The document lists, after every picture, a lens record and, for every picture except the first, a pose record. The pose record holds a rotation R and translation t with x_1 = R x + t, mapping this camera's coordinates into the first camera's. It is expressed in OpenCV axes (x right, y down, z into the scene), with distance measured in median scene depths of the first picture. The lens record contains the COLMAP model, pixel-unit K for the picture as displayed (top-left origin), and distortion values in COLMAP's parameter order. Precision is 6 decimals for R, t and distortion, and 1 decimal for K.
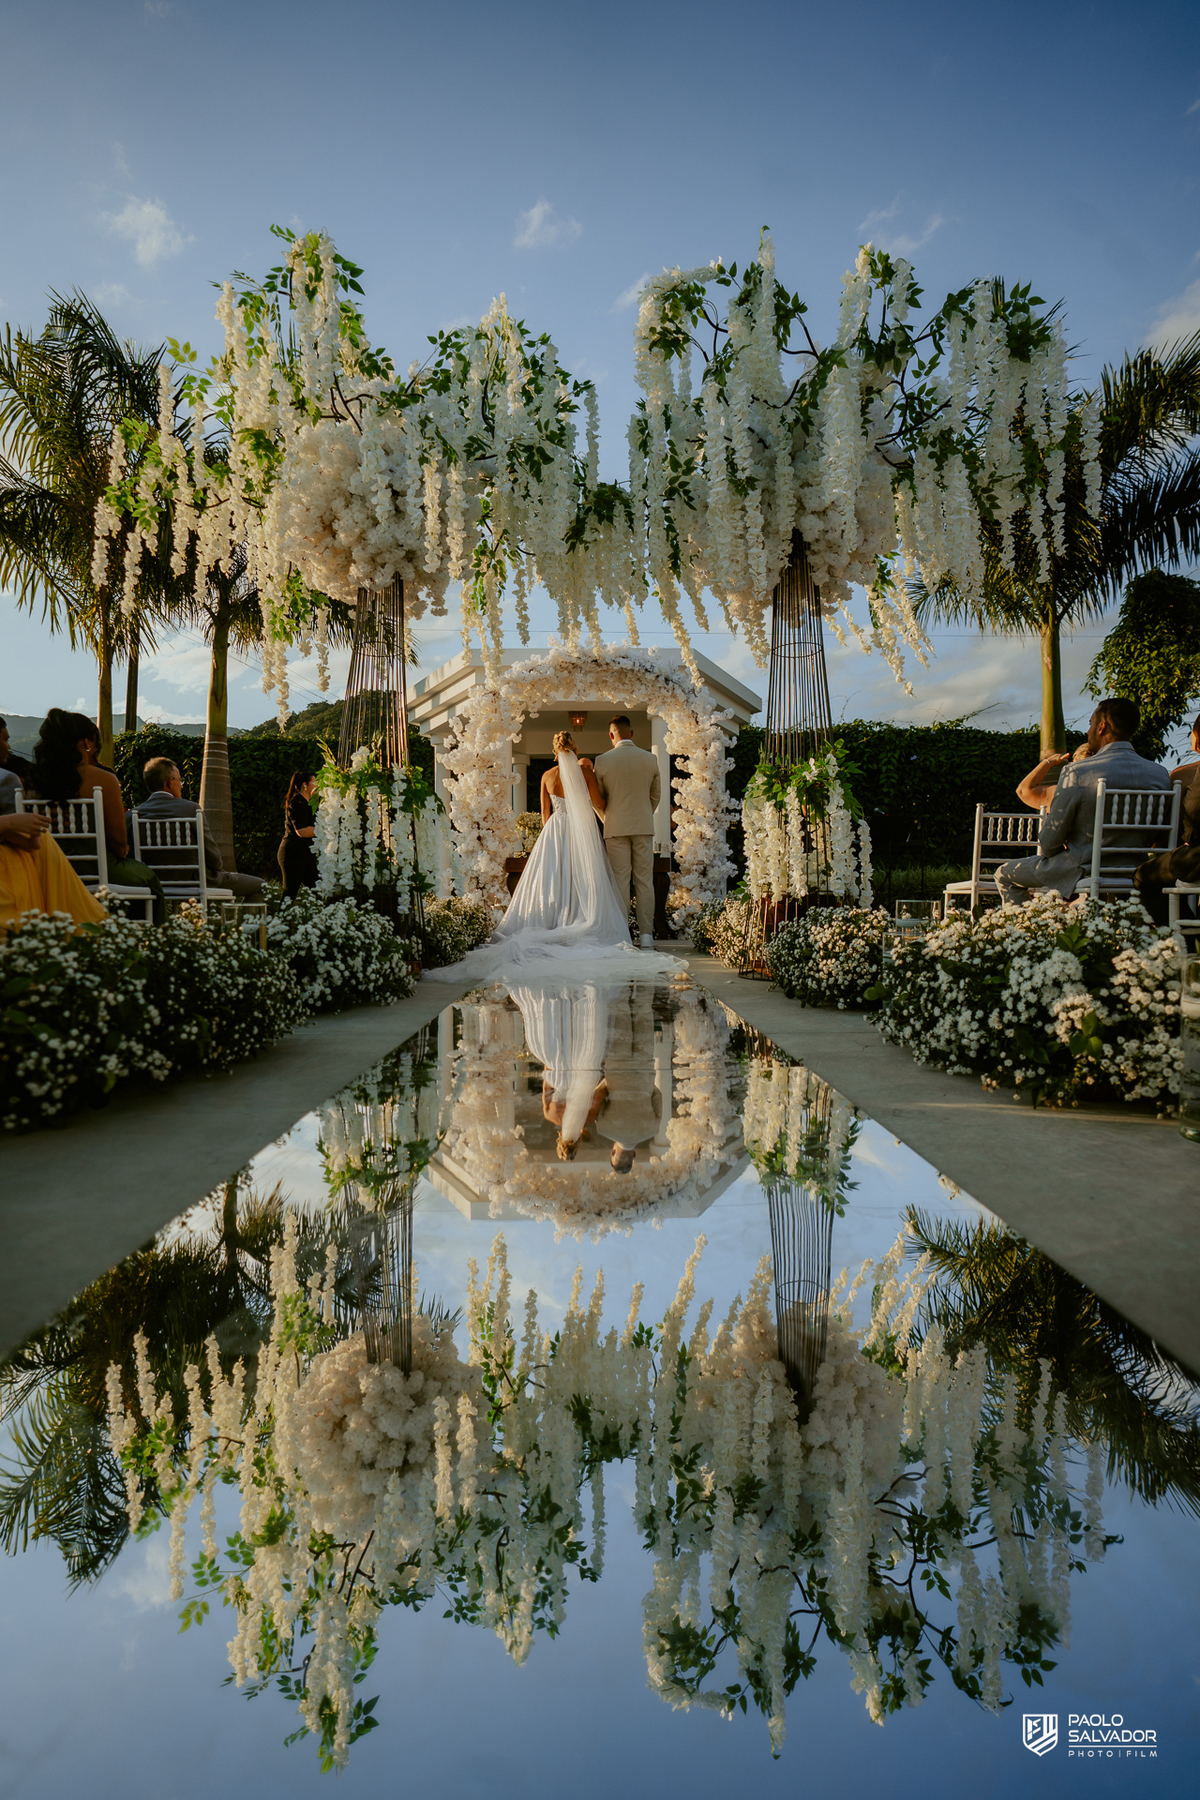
lens RADIAL K [[874.8, 0, 600.0], [0, 874.8, 900.0], [0, 0, 1]] dist [-0.056943, 0.022566]
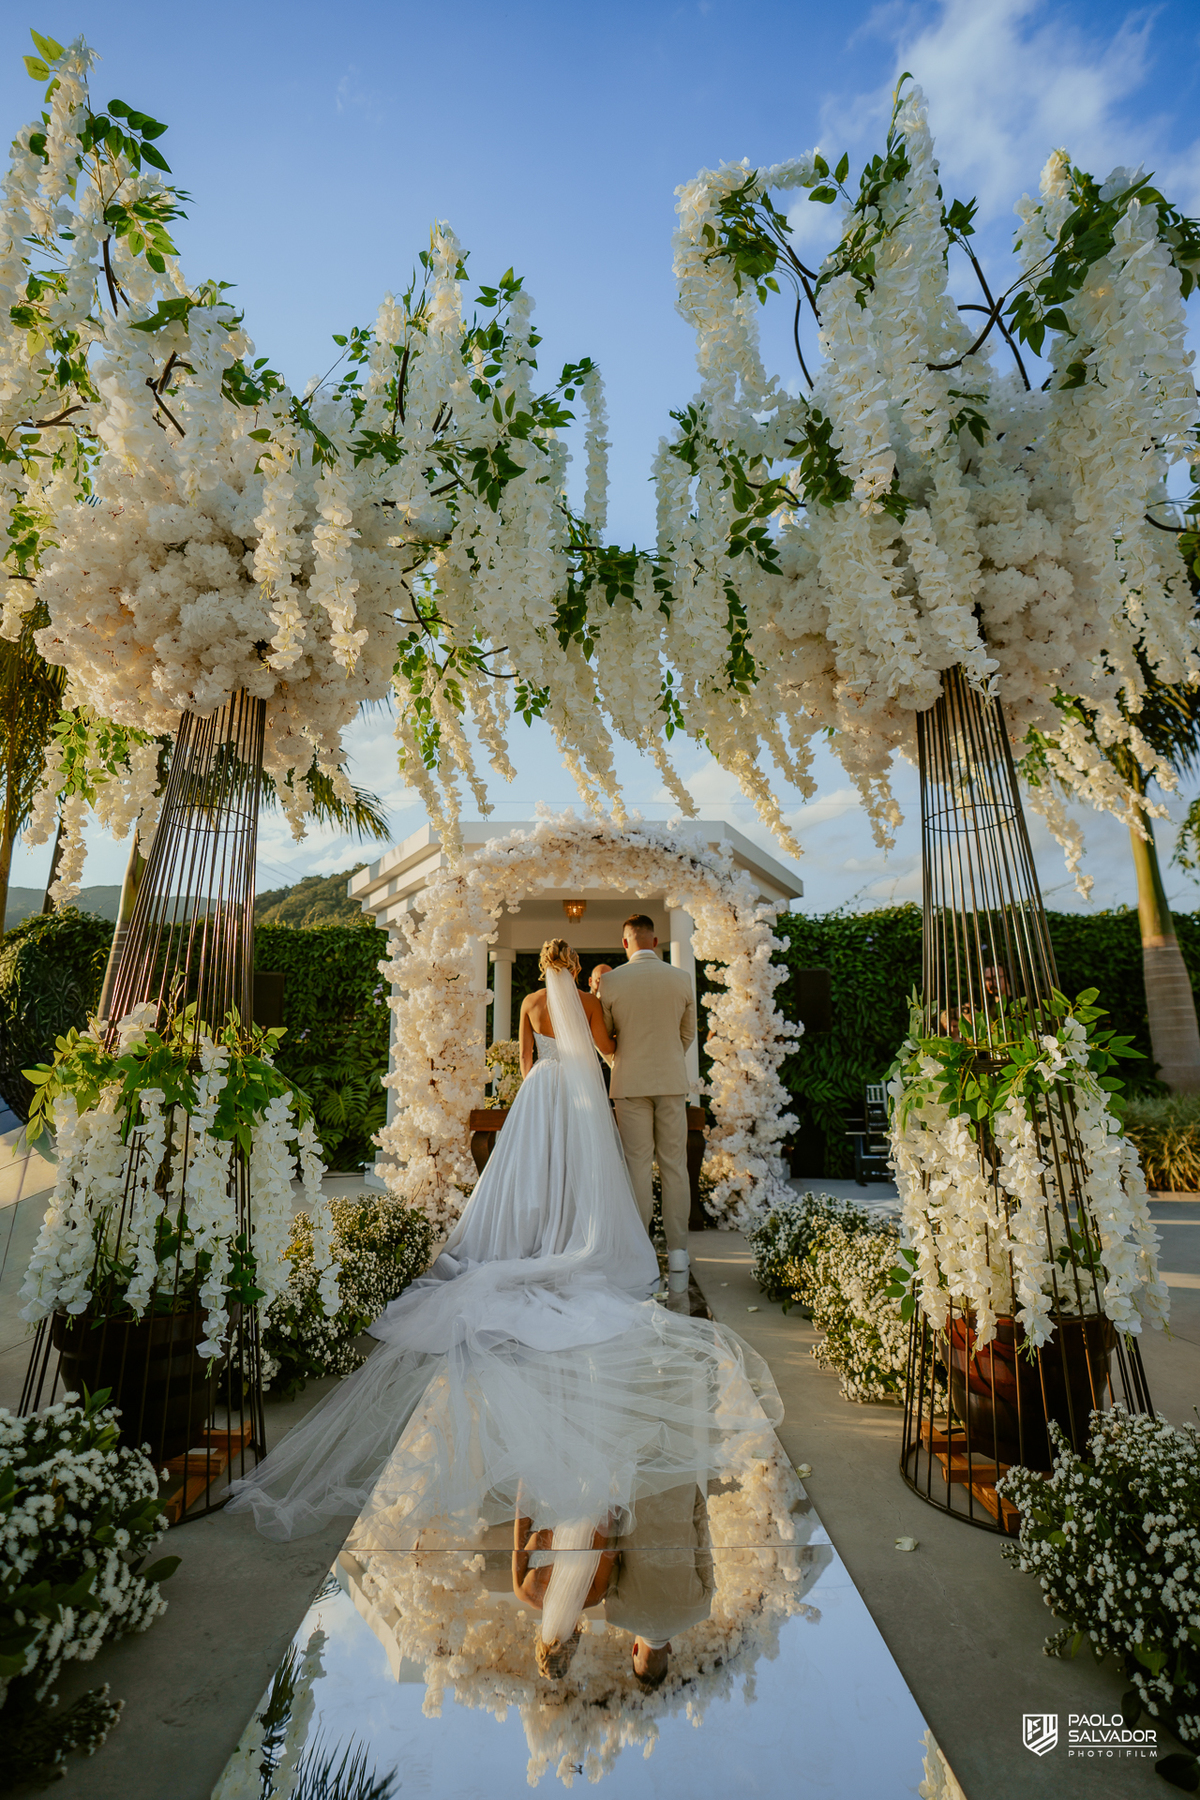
lens RADIAL K [[874.8, 0, 600.0], [0, 874.8, 900.0], [0, 0, 1]] dist [-0.056943, 0.022566]
pose [[0.999994, -0.002940, 0.001616, -0.004877], [0.003197, 0.981112, -0.193416, -0.089727], [-0.001017, 0.193420, 0.981115, 0.322398]]
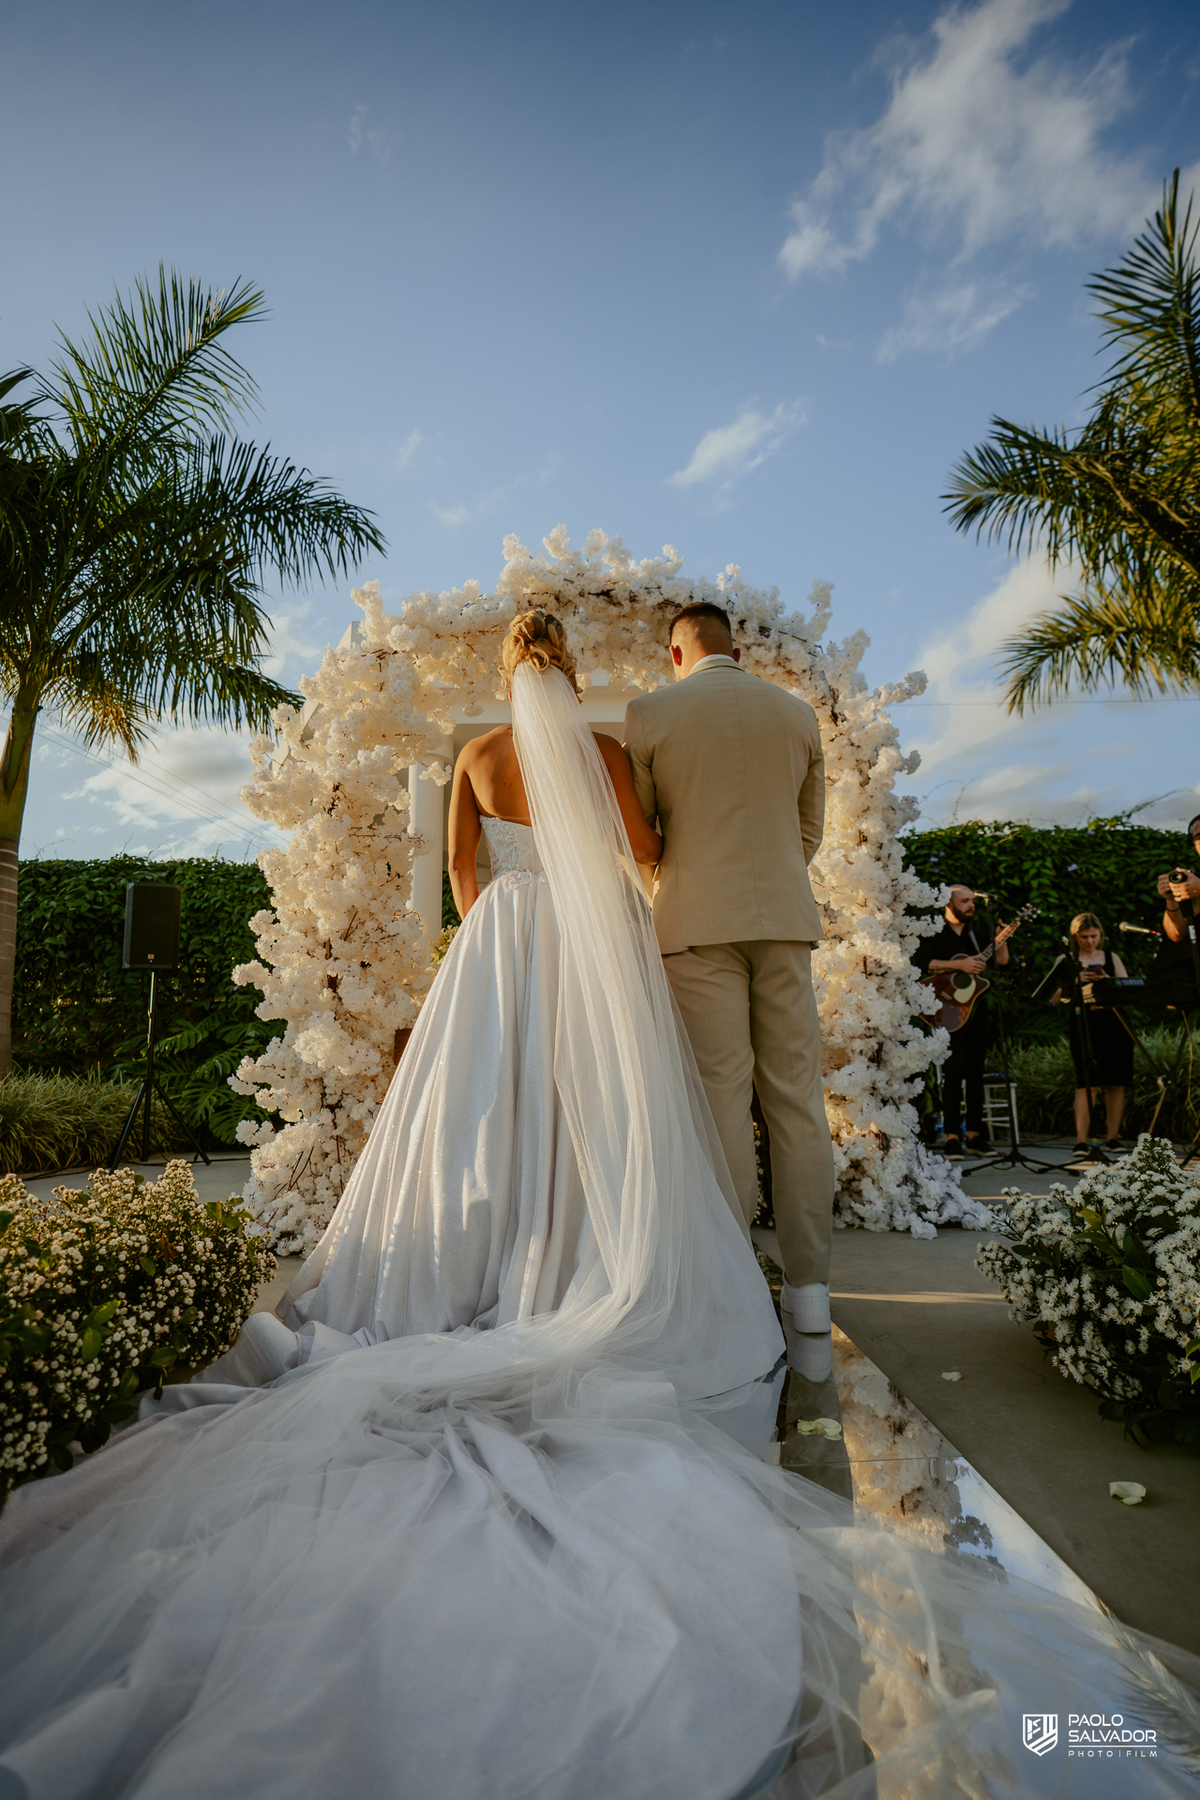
lens RADIAL K [[807.9, 0, 604.3], [0, 807.9, 925.2], [0, 0, 1]] dist [-0.046656, 0.016308]
pose [[0.999783, -0.015636, 0.013733, -0.017184], [0.017798, 0.984429, -0.174881, -0.032922], [-0.010785, 0.175088, 0.984494, 0.714546]]
